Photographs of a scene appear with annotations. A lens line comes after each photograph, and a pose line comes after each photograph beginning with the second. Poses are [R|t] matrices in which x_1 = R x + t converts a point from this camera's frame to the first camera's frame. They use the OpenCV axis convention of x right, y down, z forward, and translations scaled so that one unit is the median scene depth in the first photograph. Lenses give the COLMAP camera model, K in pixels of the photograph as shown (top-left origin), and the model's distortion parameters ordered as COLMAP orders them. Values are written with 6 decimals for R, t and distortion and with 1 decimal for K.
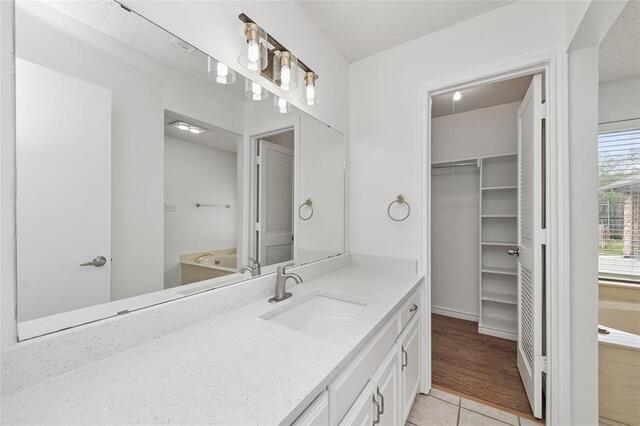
lens RADIAL K [[249.3, 0, 320.0], [0, 249.3, 213.0], [0, 0, 1]] dist [0.000555, 0.000015]
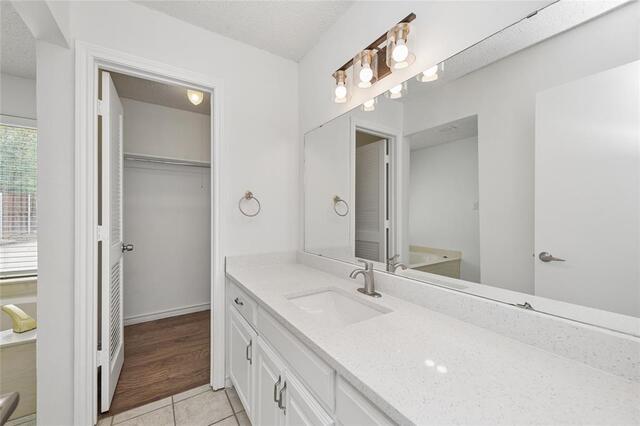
lens RADIAL K [[250.6, 0, 317.9], [0, 250.6, 213.7], [0, 0, 1]] dist [0.000078, 0.000004]
pose [[0.400459, -0.000381, 0.916315, -0.718964], [-0.012543, 0.999904, 0.005898, 0.008086], [-0.916229, -0.013855, 0.400416, 0.458352]]
